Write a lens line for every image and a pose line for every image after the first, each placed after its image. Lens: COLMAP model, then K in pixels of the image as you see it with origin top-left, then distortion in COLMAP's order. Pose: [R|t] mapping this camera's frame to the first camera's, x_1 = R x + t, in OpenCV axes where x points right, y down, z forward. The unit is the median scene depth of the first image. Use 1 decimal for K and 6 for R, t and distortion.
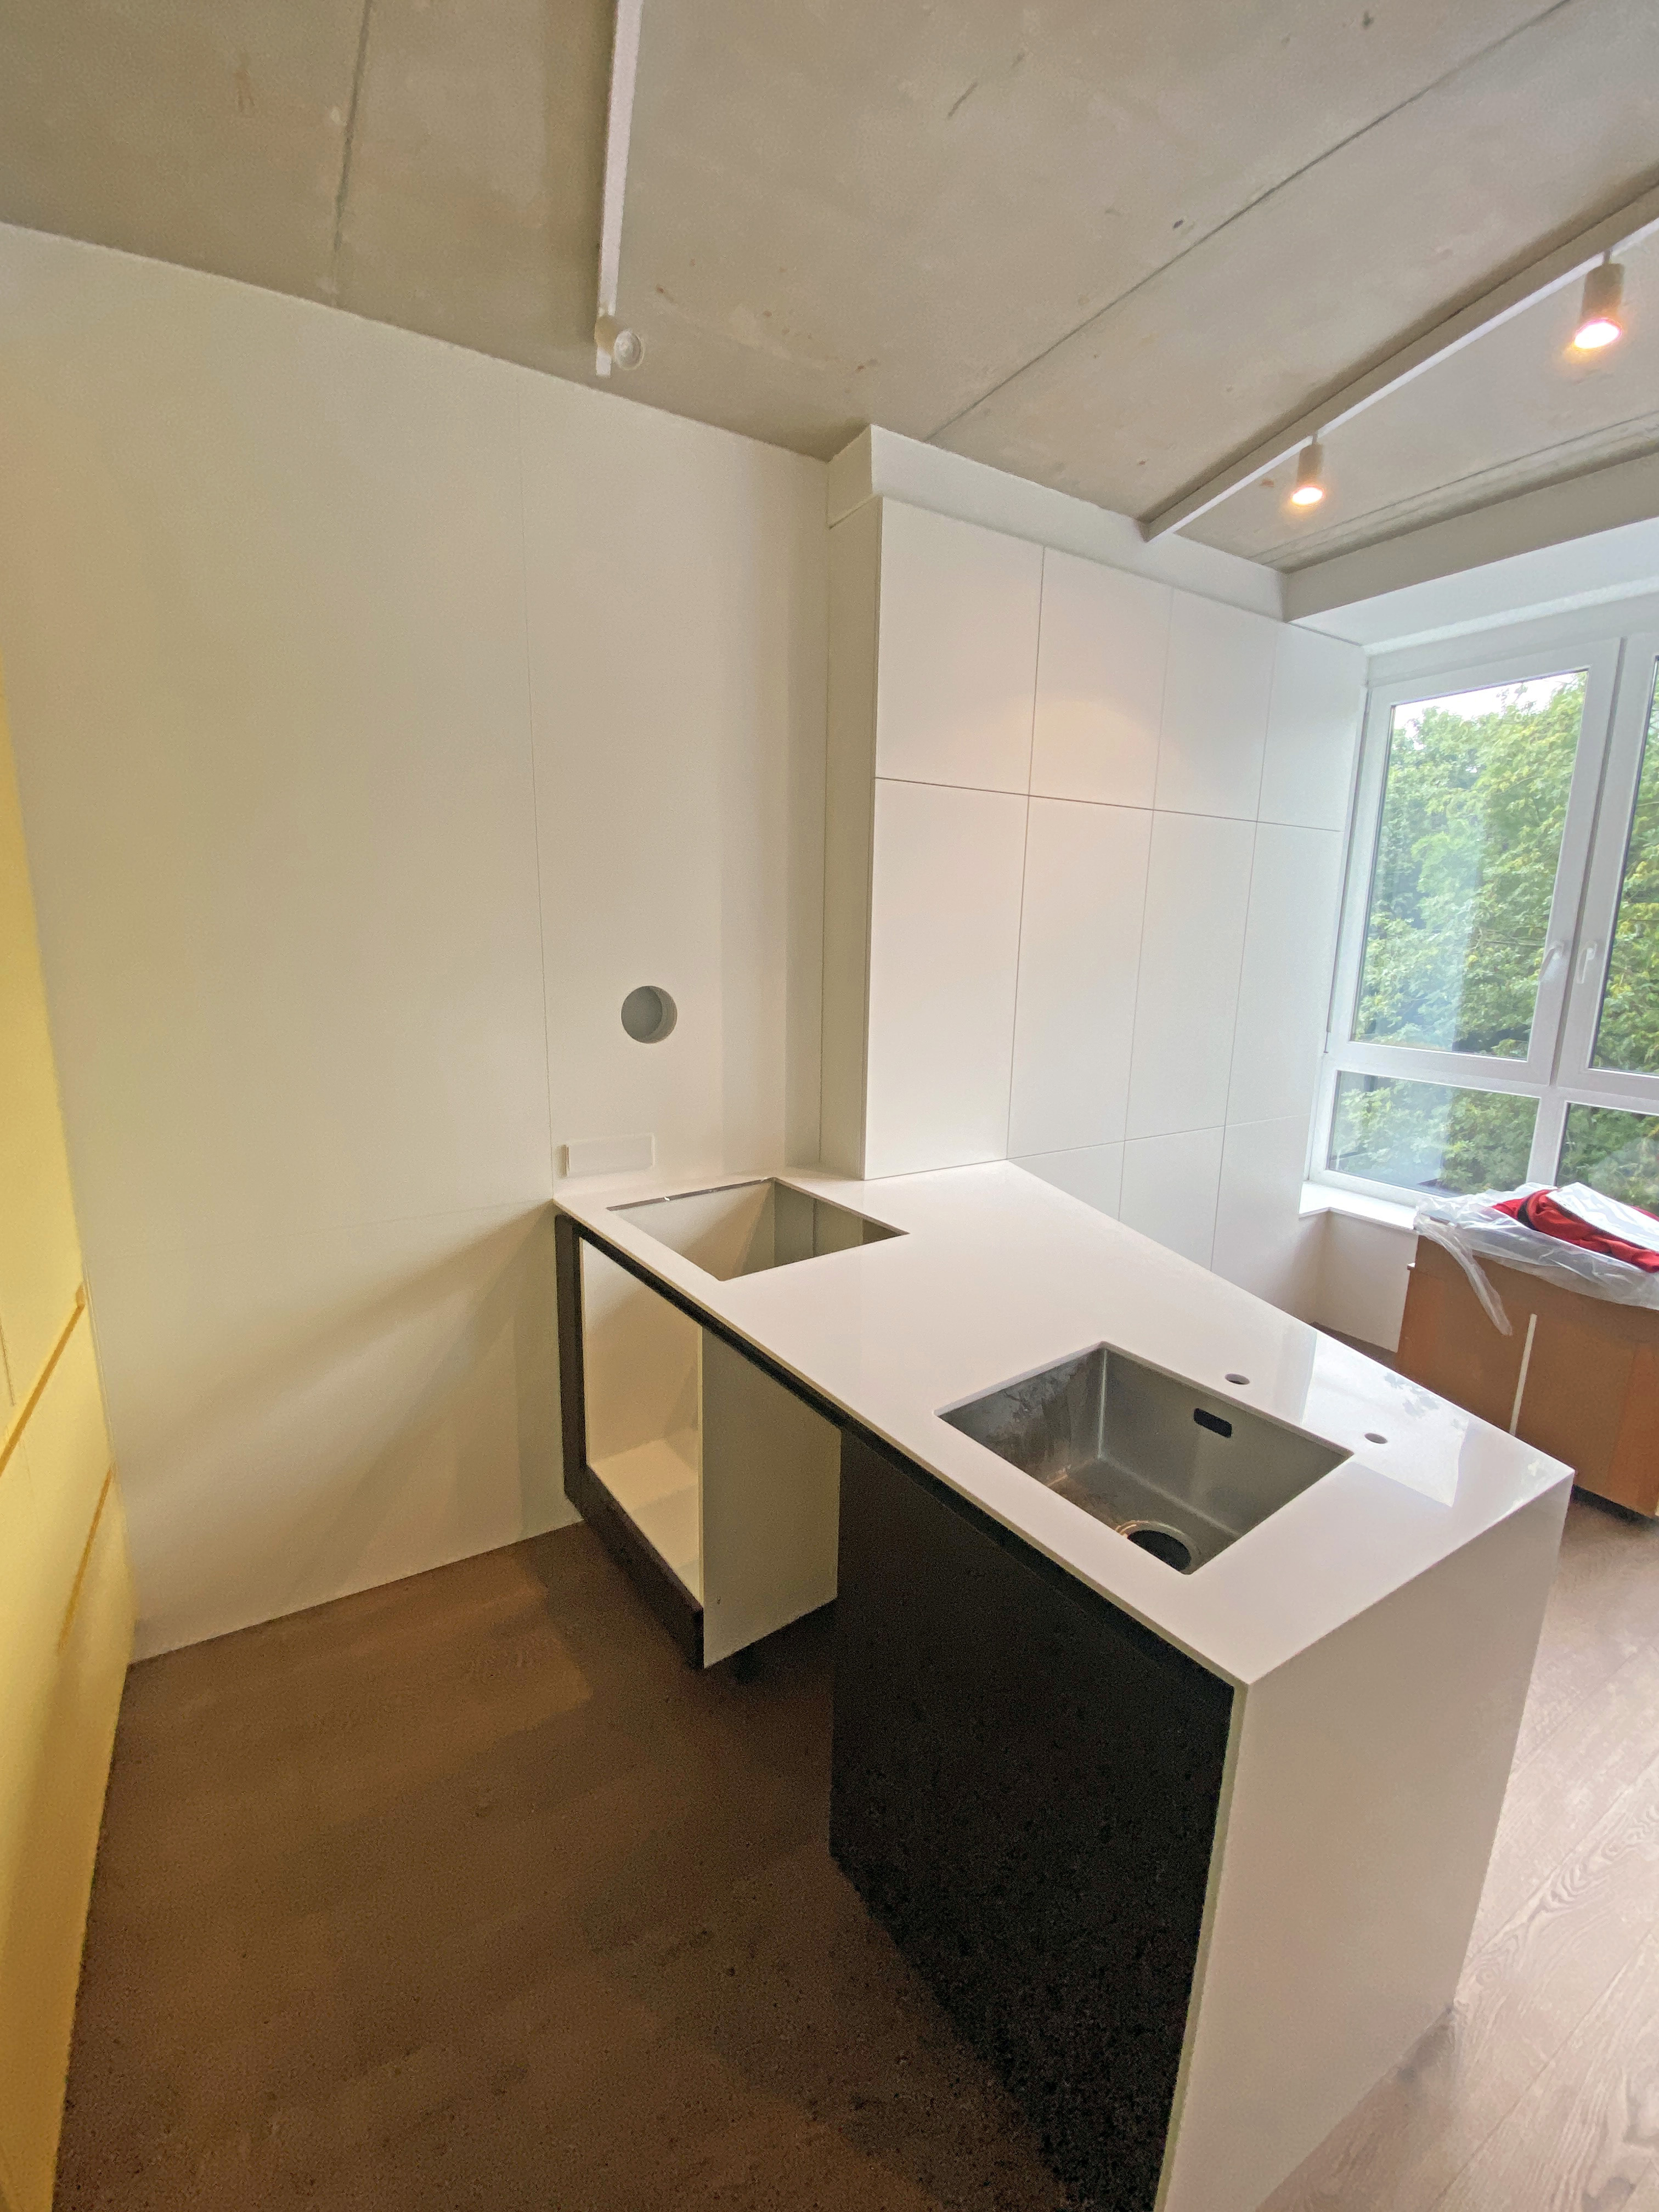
lens RADIAL K [[909.2, 0, 831.0], [0, 909.2, 1099.5], [0, 0, 1]] dist [0.001271, -0.010901]
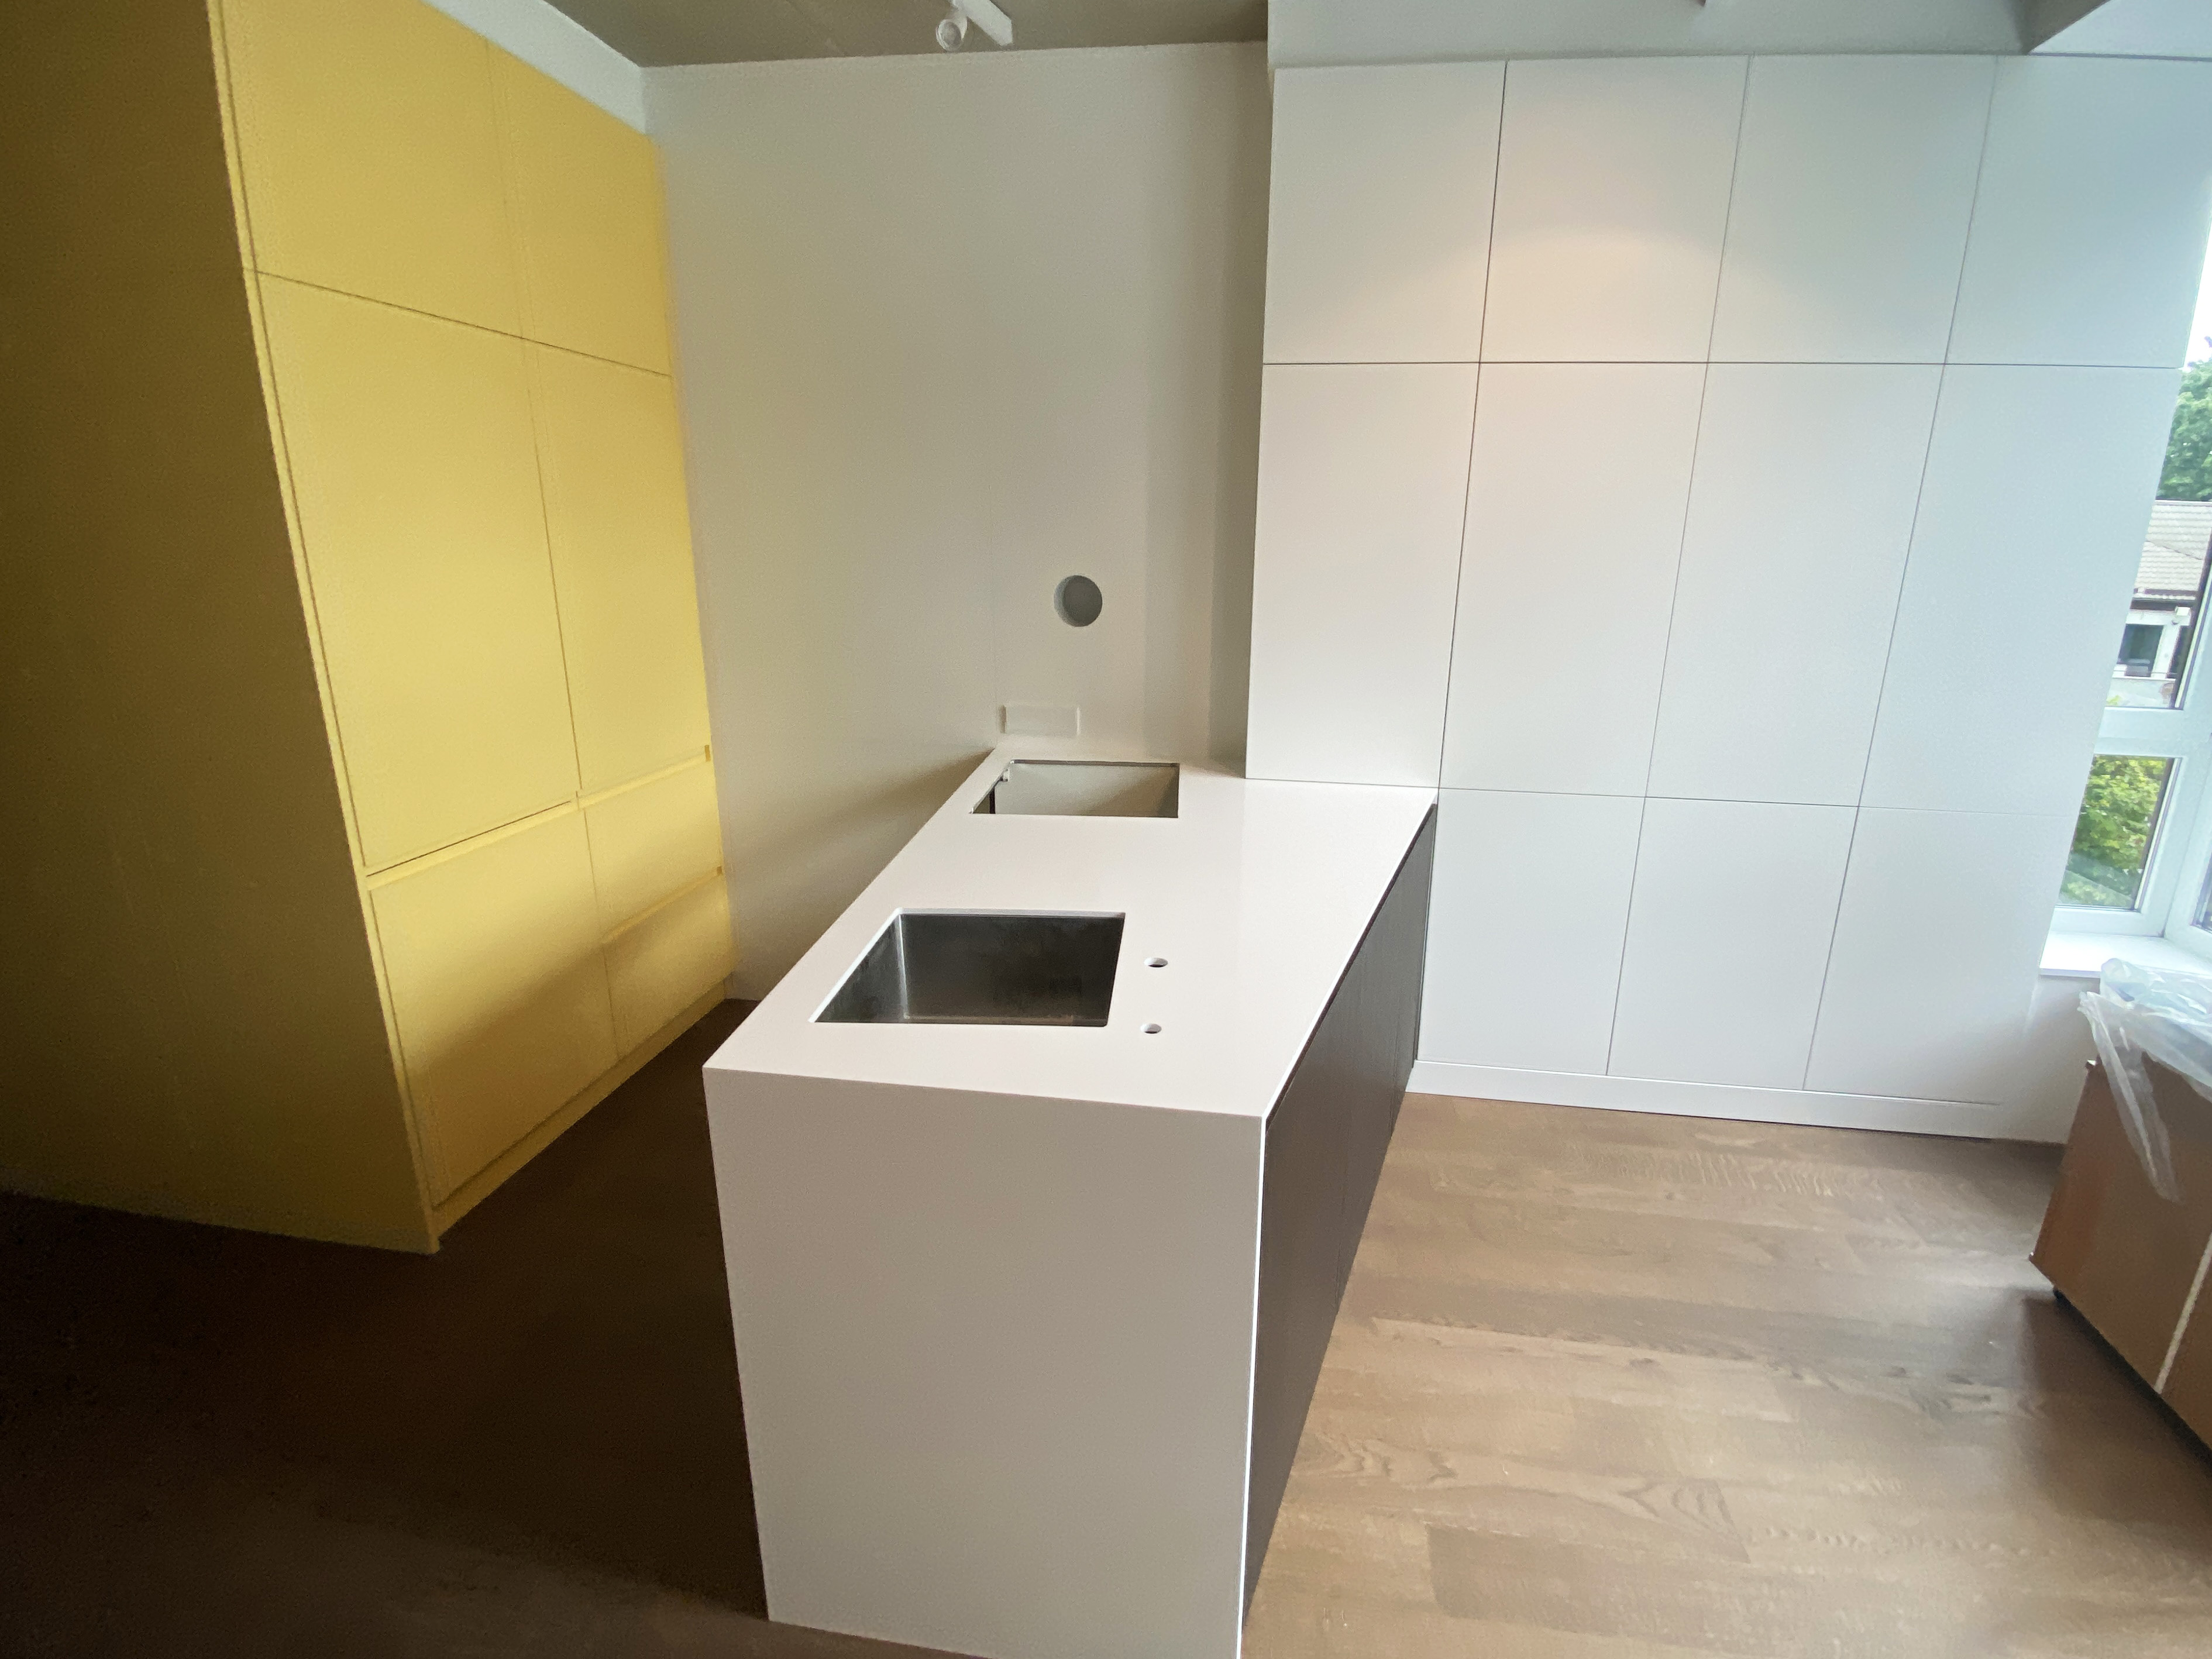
lens RADIAL K [[963.9, 0, 1183.2], [0, 963.9, 777.5], [0, 0, 1]] dist [0.004626, -0.011533]
pose [[0.792235, 0.141697, -0.593537, 0.649479], [-0.114773, 0.989907, 0.083129, 0.010304], [0.599325, 0.002265, 0.800502, 0.112054]]
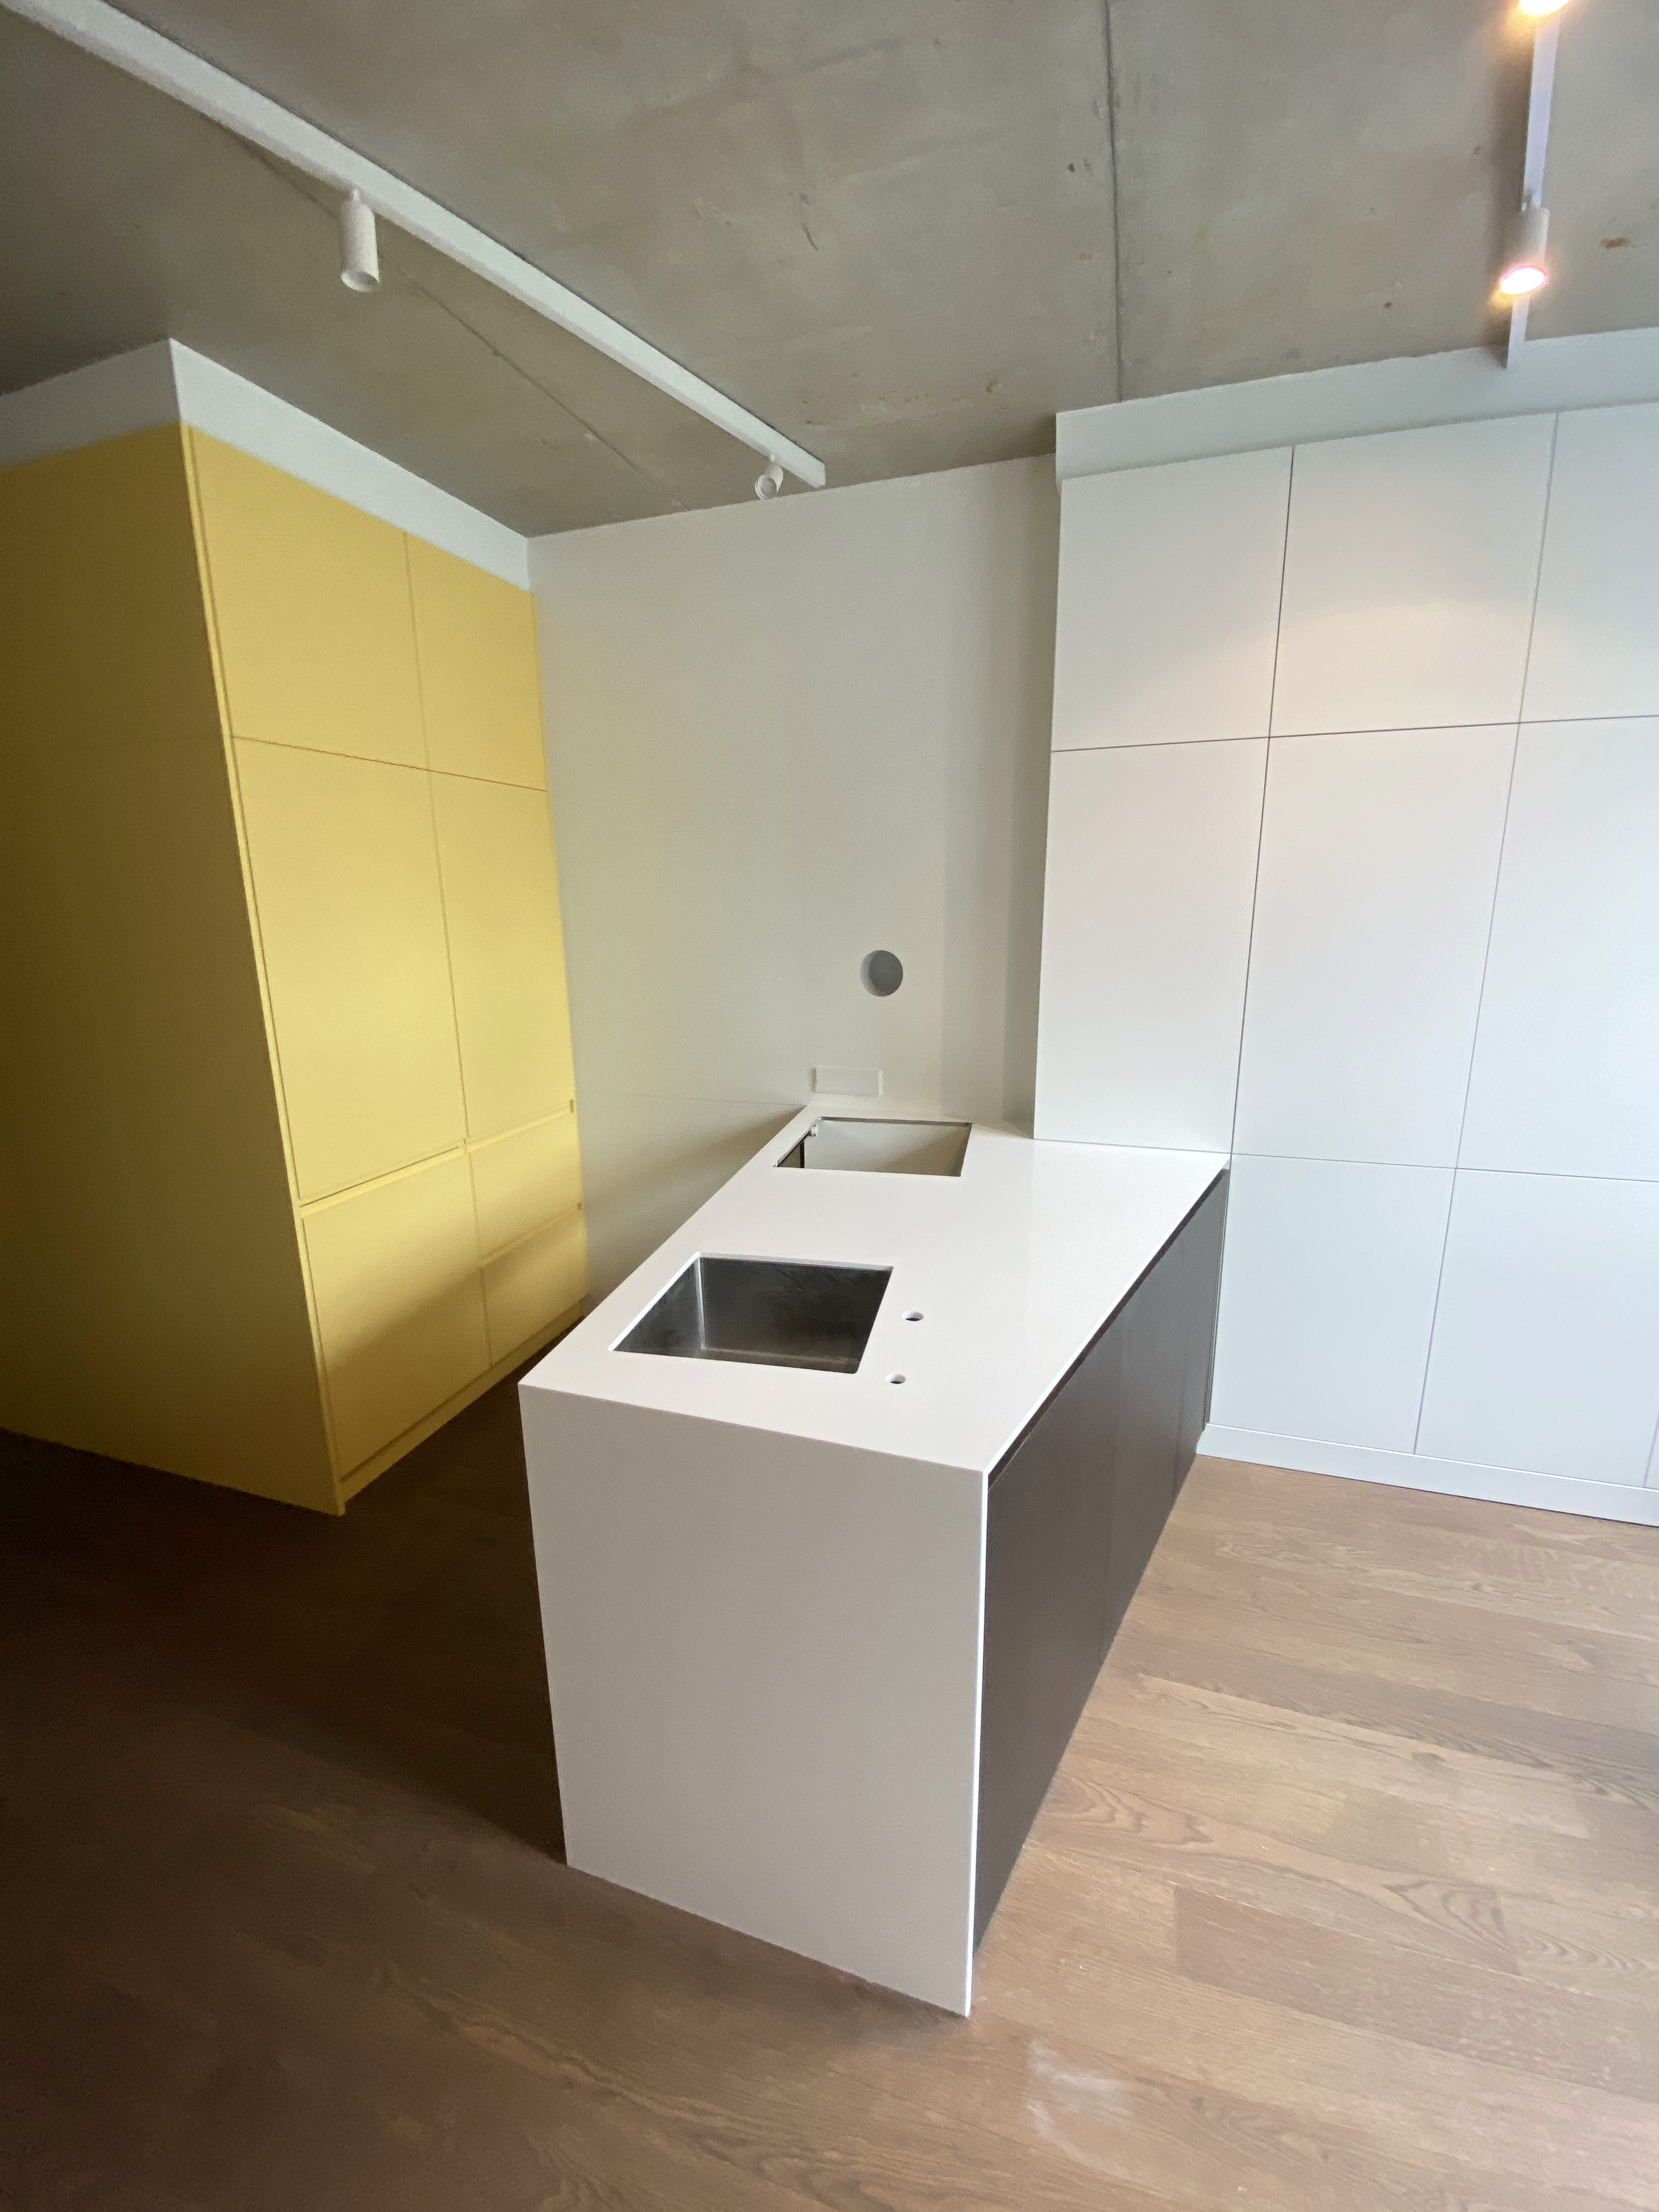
lens RADIAL K [[909.2, 0, 831.0], [0, 909.2, 1099.5], [0, 0, 1]] dist [0.001271, -0.010901]
pose [[0.654115, 0.133661, -0.744492, 0.701551], [-0.113075, 0.990482, 0.078476, -0.011232], [0.747895, 0.032851, 0.663003, 0.127754]]
